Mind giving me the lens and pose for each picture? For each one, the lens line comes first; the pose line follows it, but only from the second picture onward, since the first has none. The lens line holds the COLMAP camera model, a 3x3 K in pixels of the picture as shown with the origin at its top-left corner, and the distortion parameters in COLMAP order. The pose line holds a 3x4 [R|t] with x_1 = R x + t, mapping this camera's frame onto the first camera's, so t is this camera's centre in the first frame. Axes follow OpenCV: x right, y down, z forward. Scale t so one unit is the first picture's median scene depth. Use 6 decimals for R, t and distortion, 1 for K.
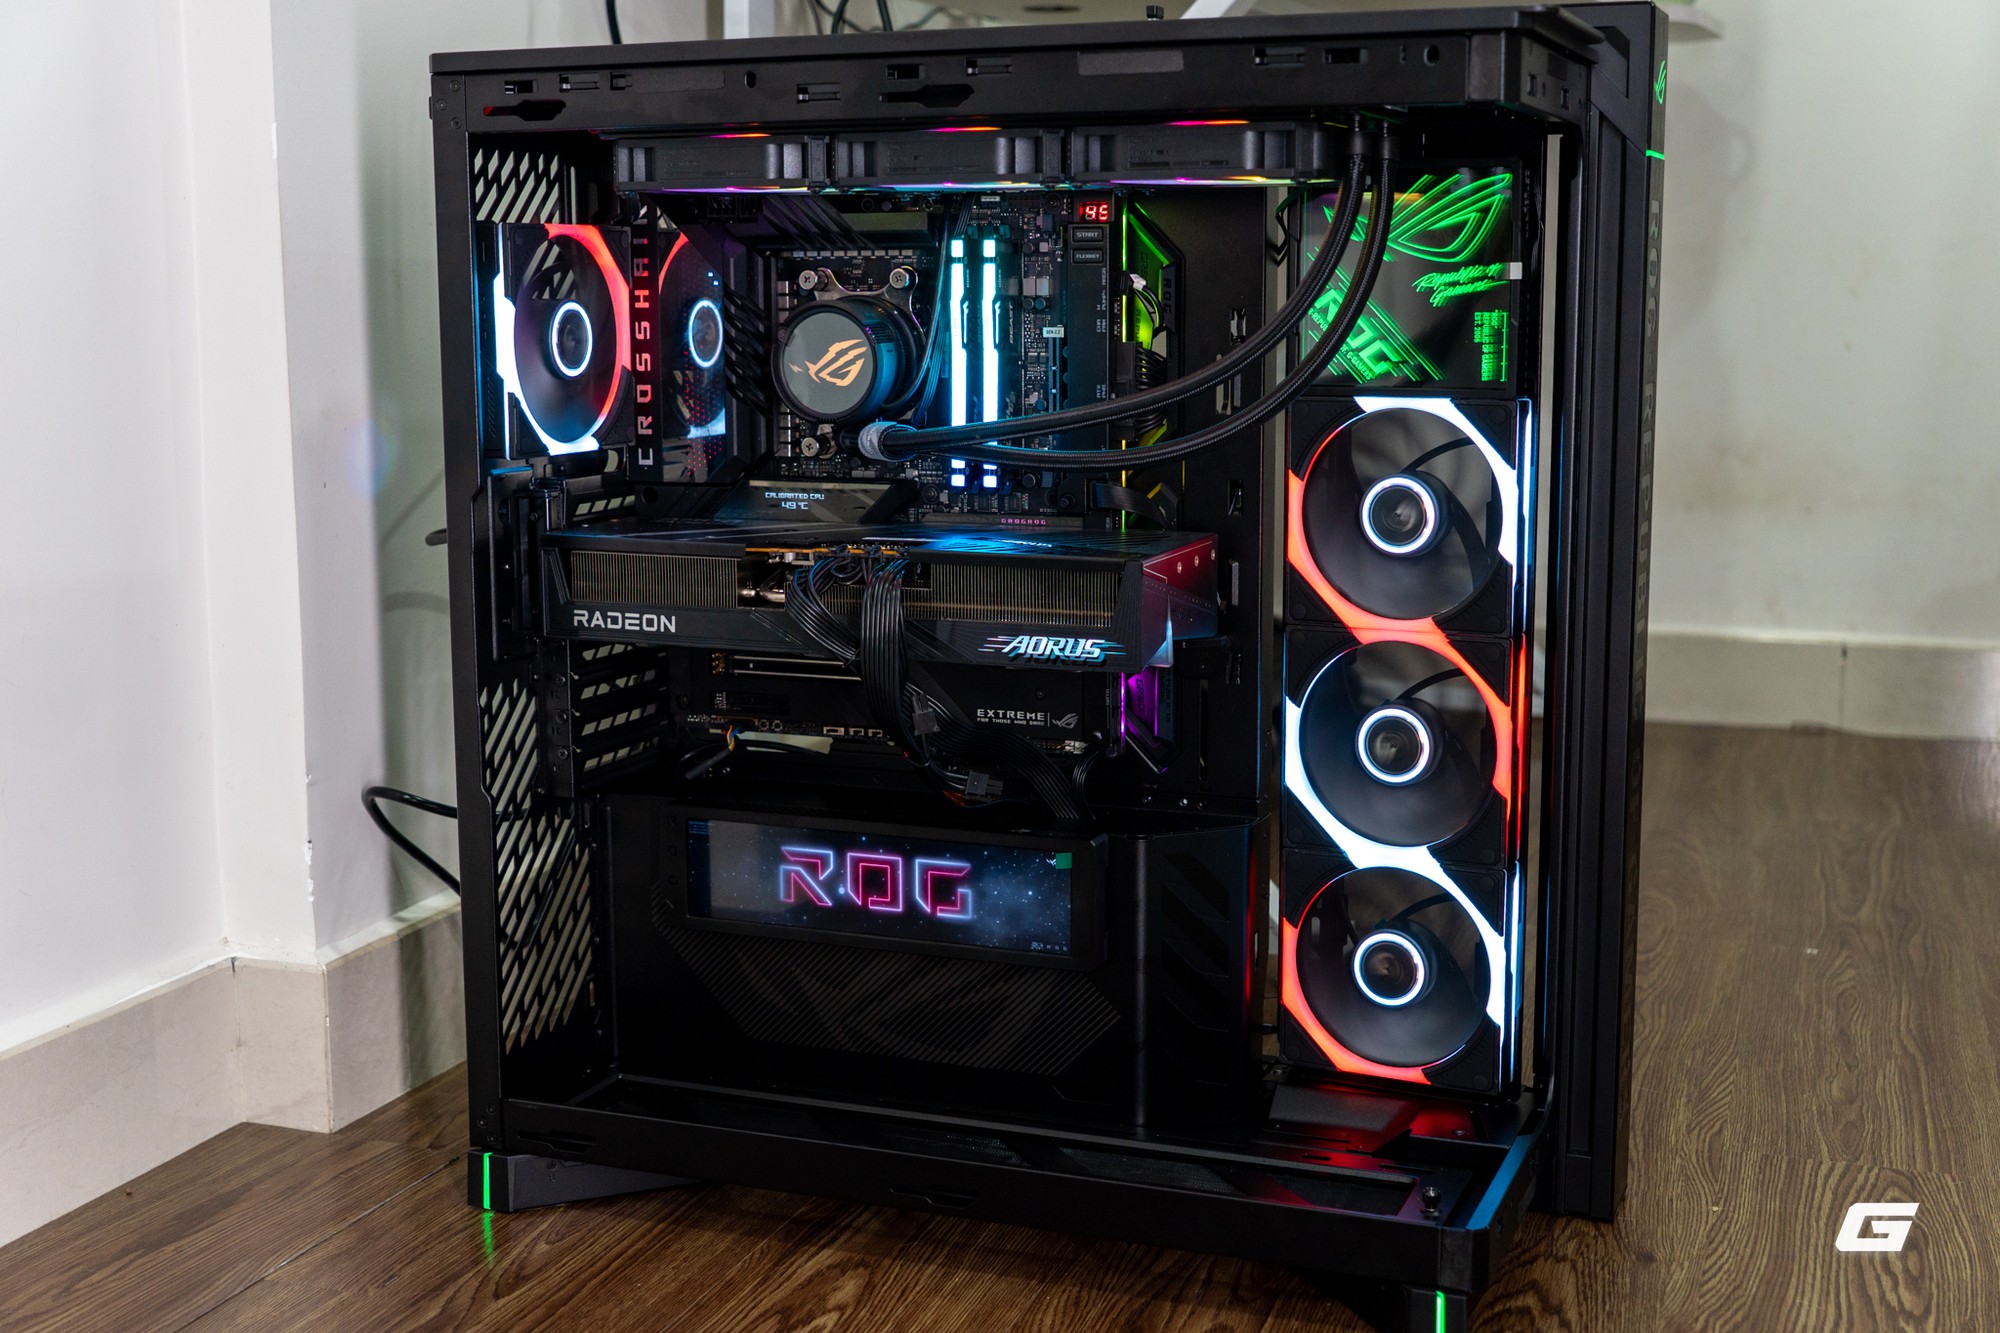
lens RADIAL K [[2299.4, 0, 1082.5], [0, 2299.4, 586.2], [0, 0, 1]] dist [-0.002423, 0.002681]
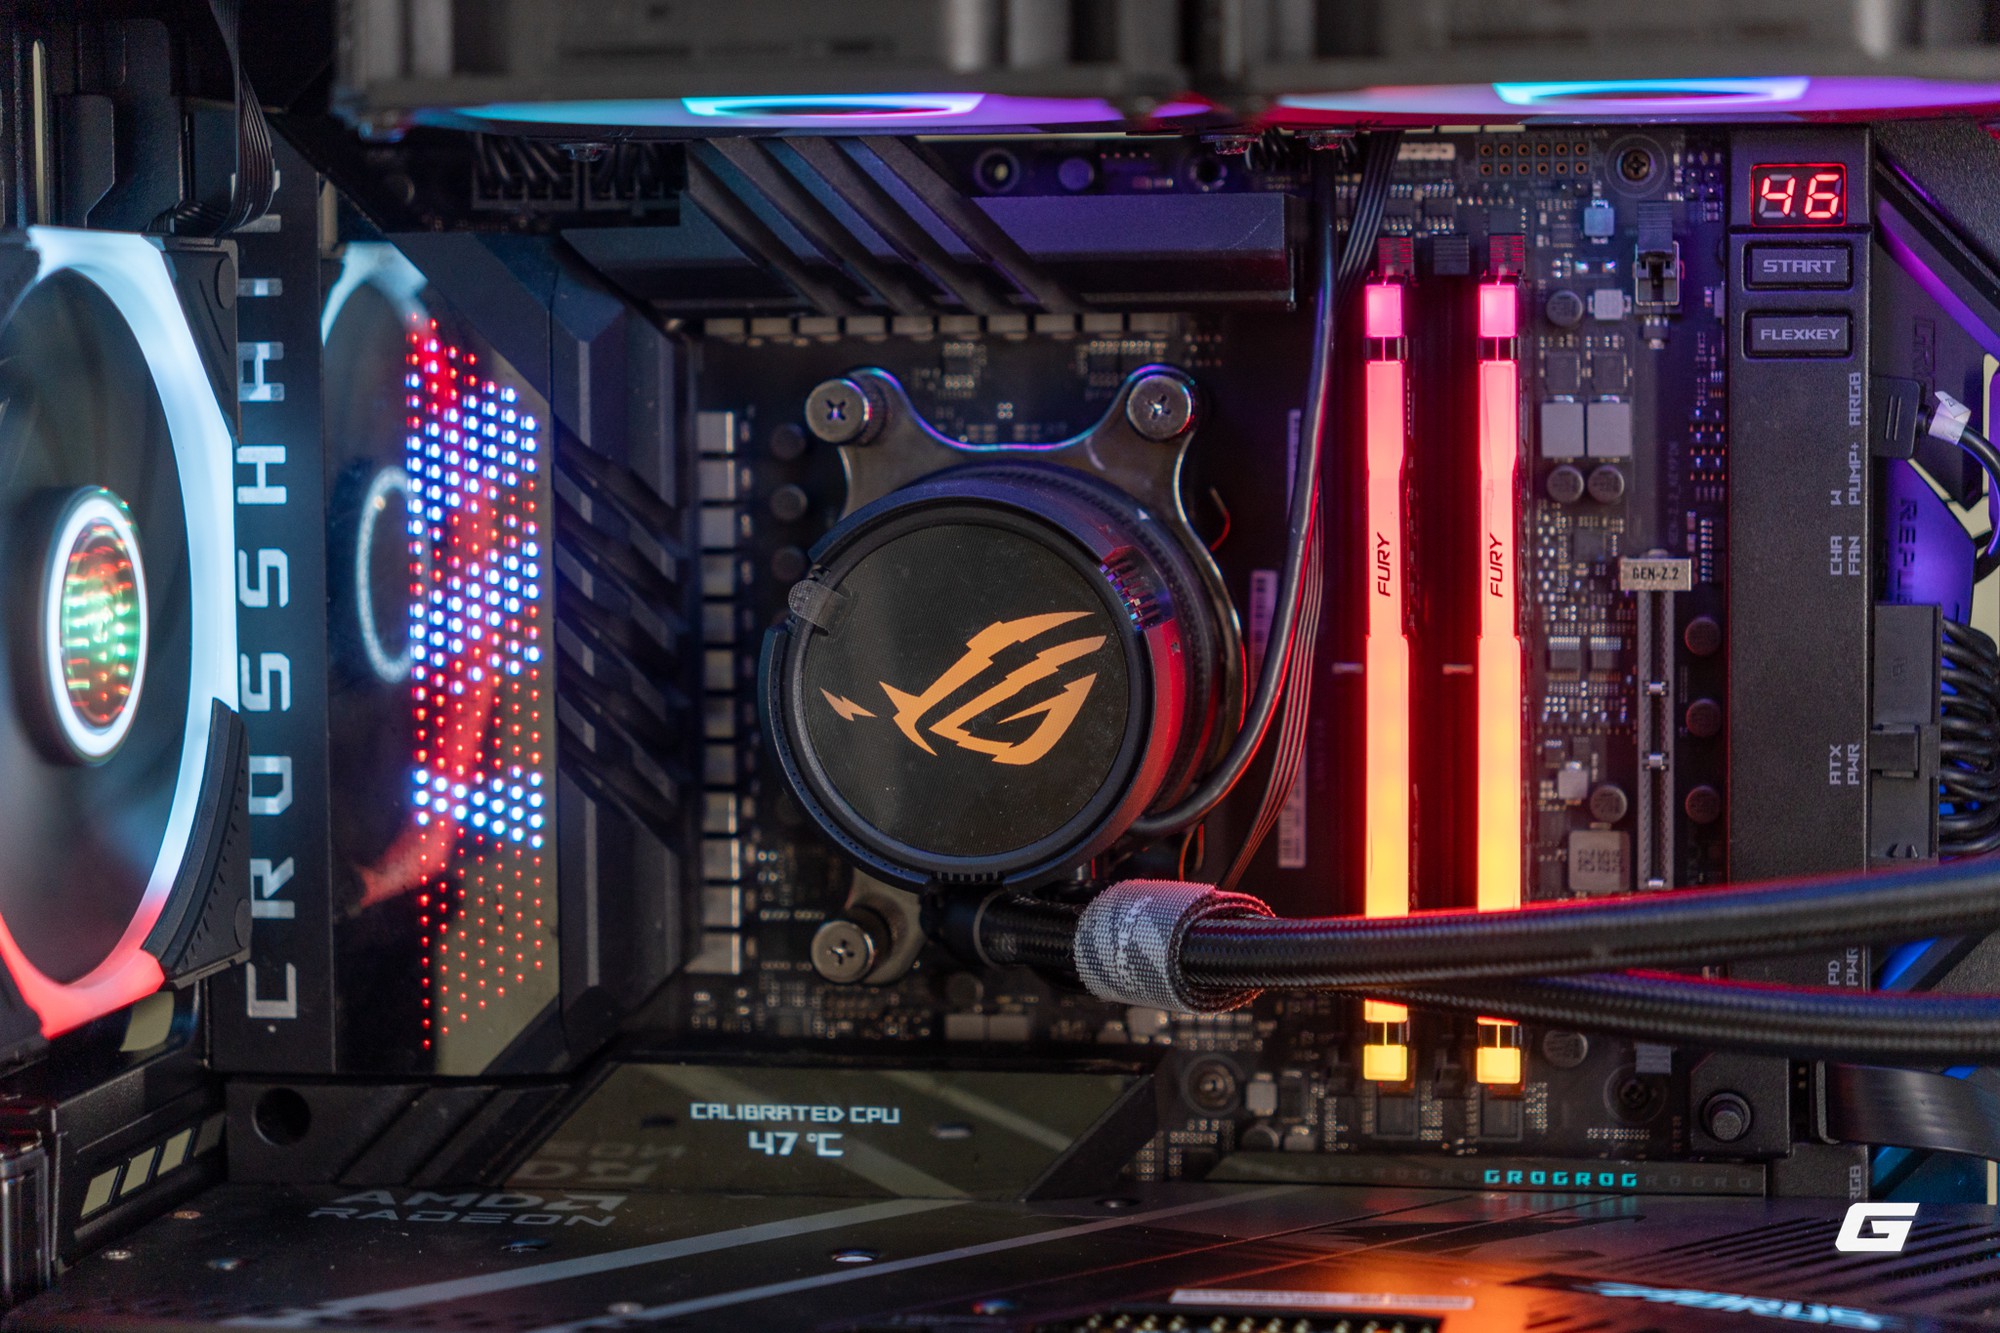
lens RADIAL K [[4358.8, 0, 1097.9], [0, 4358.8, 663.0], [0, 0, 1]] dist [-0.025970, 0.924300]
pose [[0.982325, -0.017342, 0.186380, -0.201026], [0.027603, 0.998234, -0.052600, -0.070387], [-0.185139, 0.056815, 0.981069, 0.438566]]
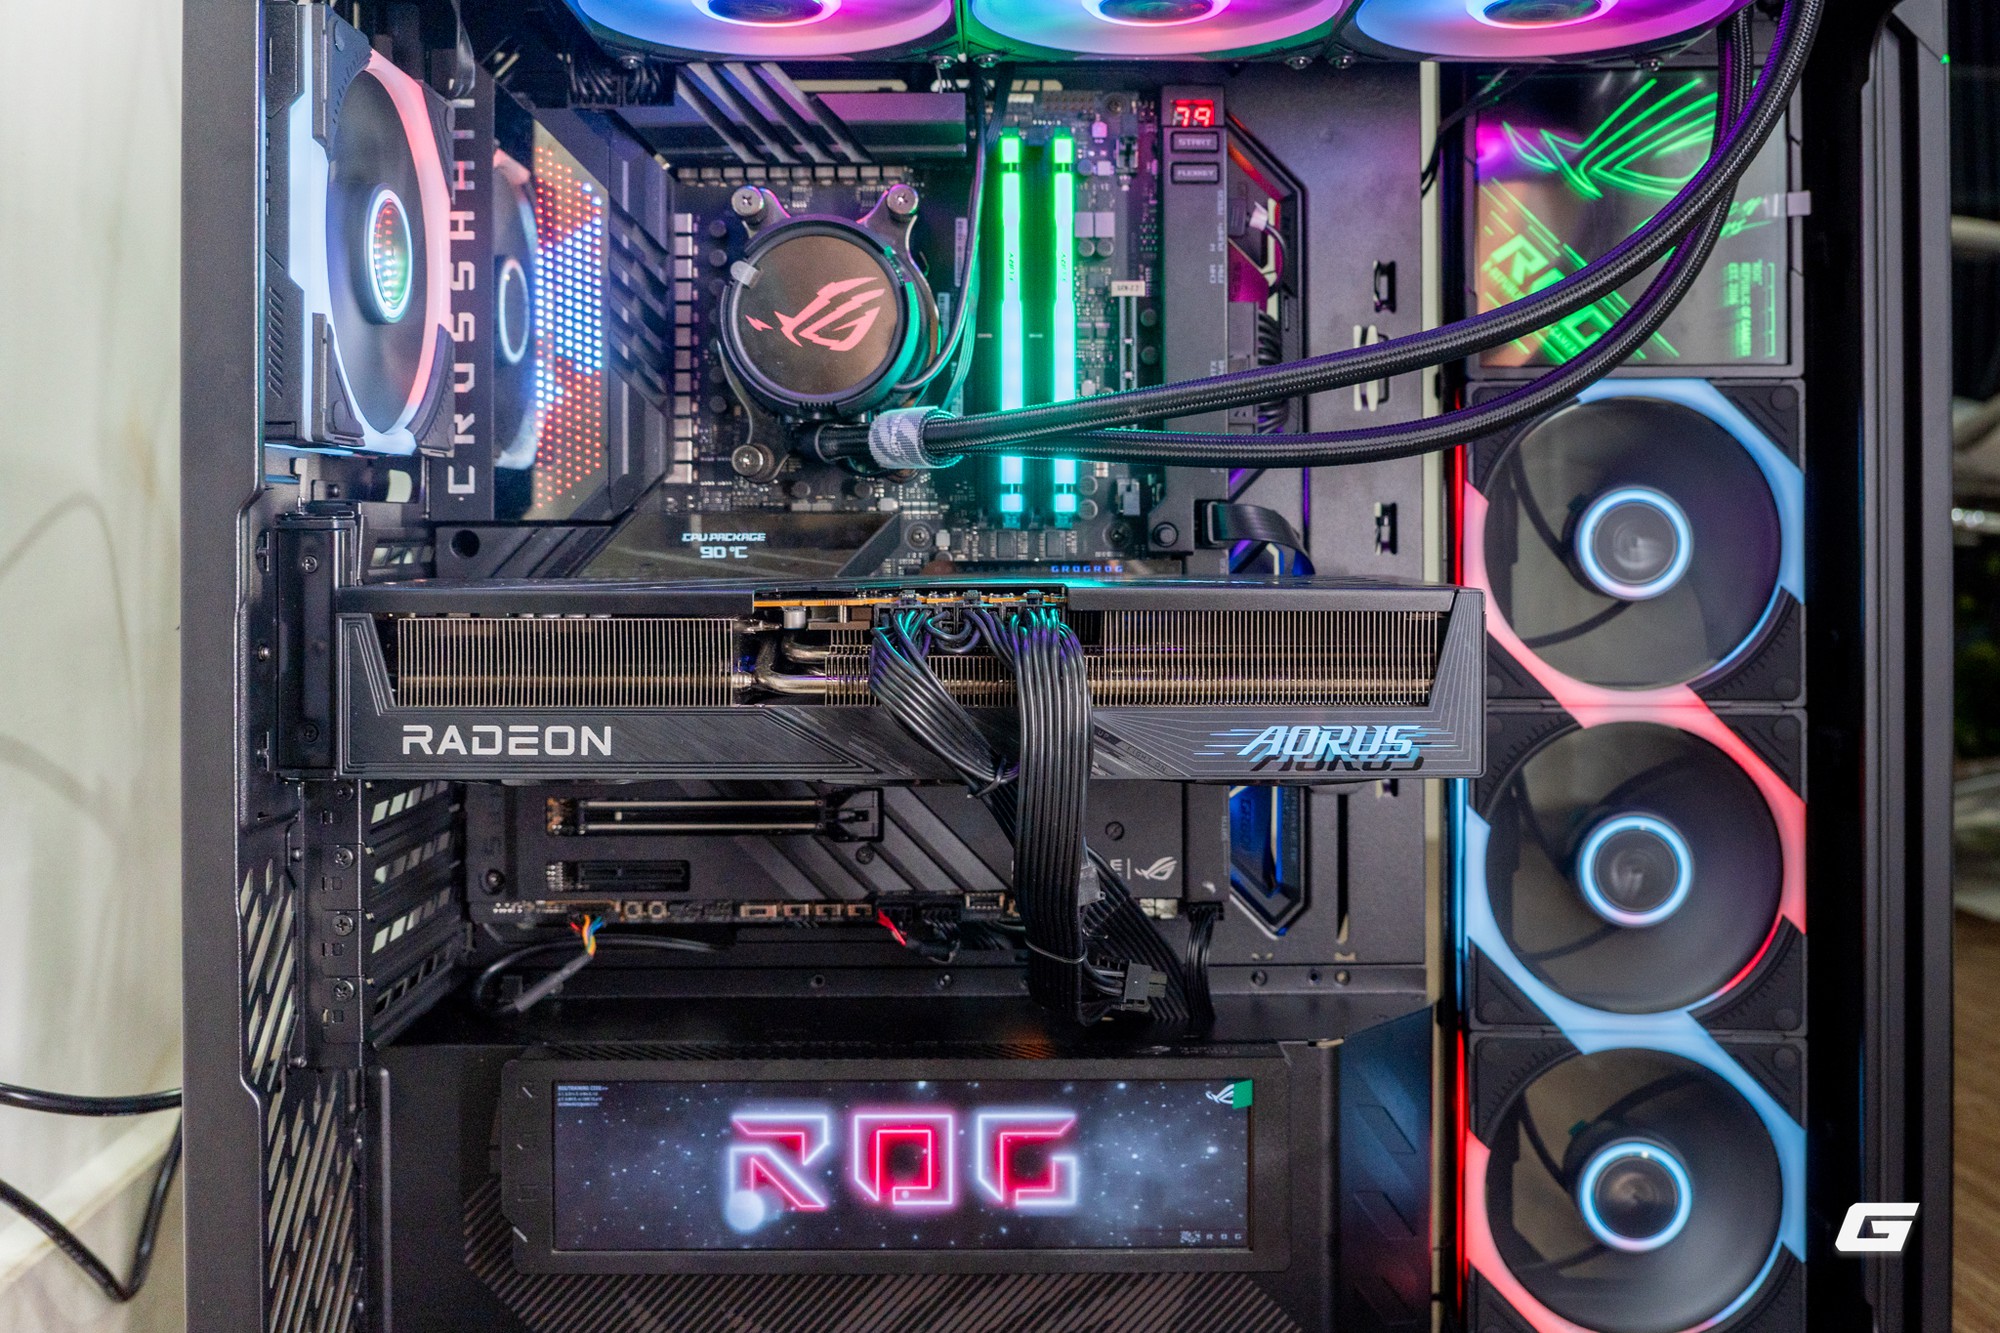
lens RADIAL K [[1841.6, 0, 1048.8], [0, 1841.6, 489.9], [0, 0, 1]] dist [-0.010601, -0.001457]
pose [[0.934905, 0.003911, 0.354875, -0.231112], [0.045754, 0.990266, -0.131451, 0.019305], [-0.351935, 0.139131, 0.925626, 0.519491]]
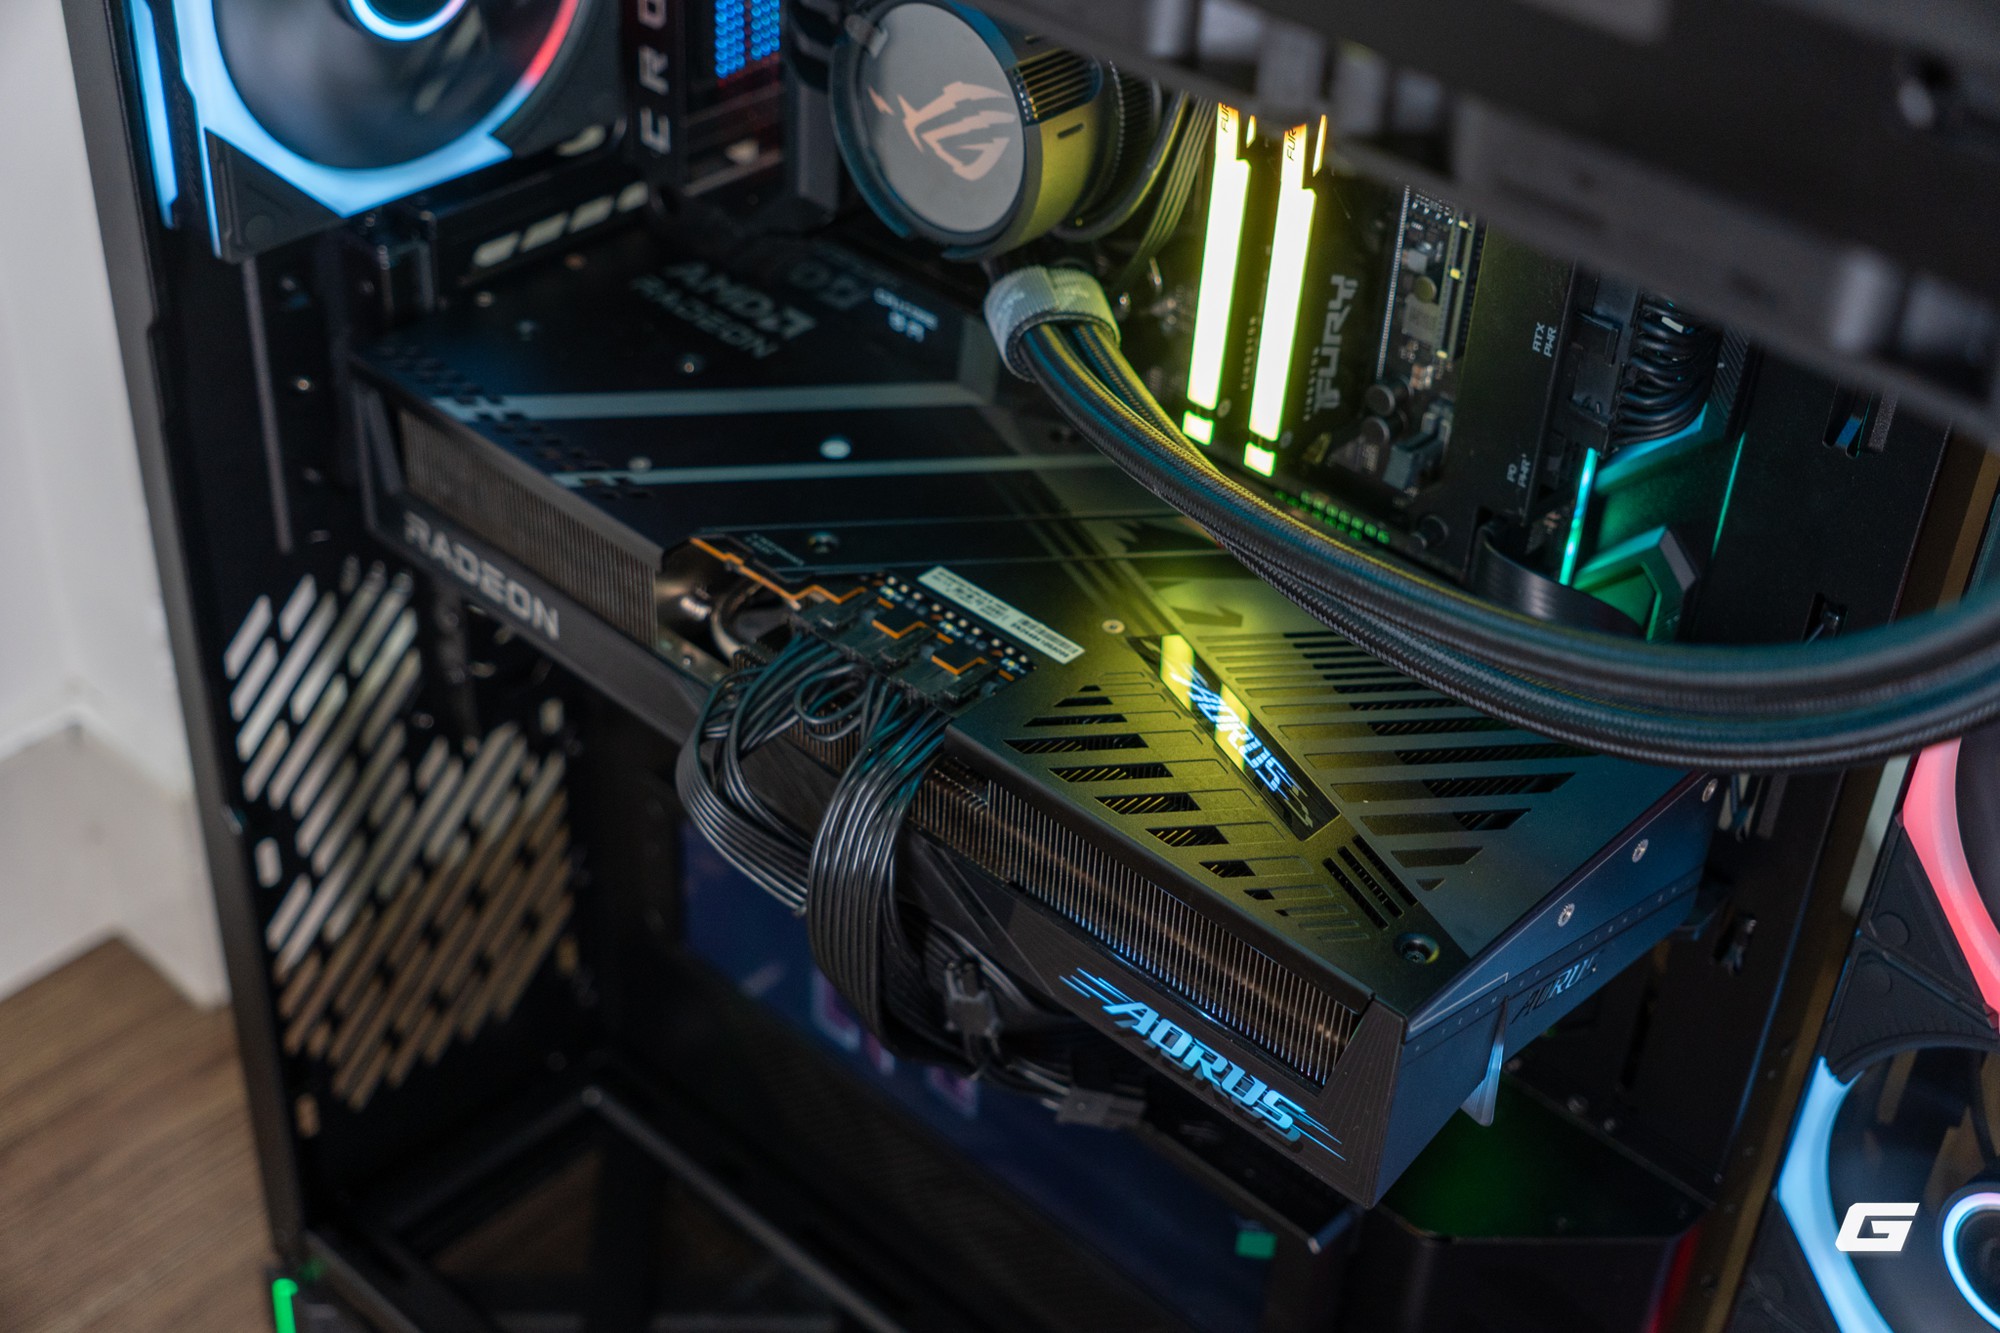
lens RADIAL K [[2656.7, 0, 1000.0], [0, 2656.7, 666.5], [0, 0, 1]] dist [0.001658, -0.001736]
pose [[0.923601, 0.272560, -0.269578, 0.060641], [-0.117509, 0.870642, 0.477675, -0.247058], [0.364901, -0.409503, 0.836154, 0.547681]]
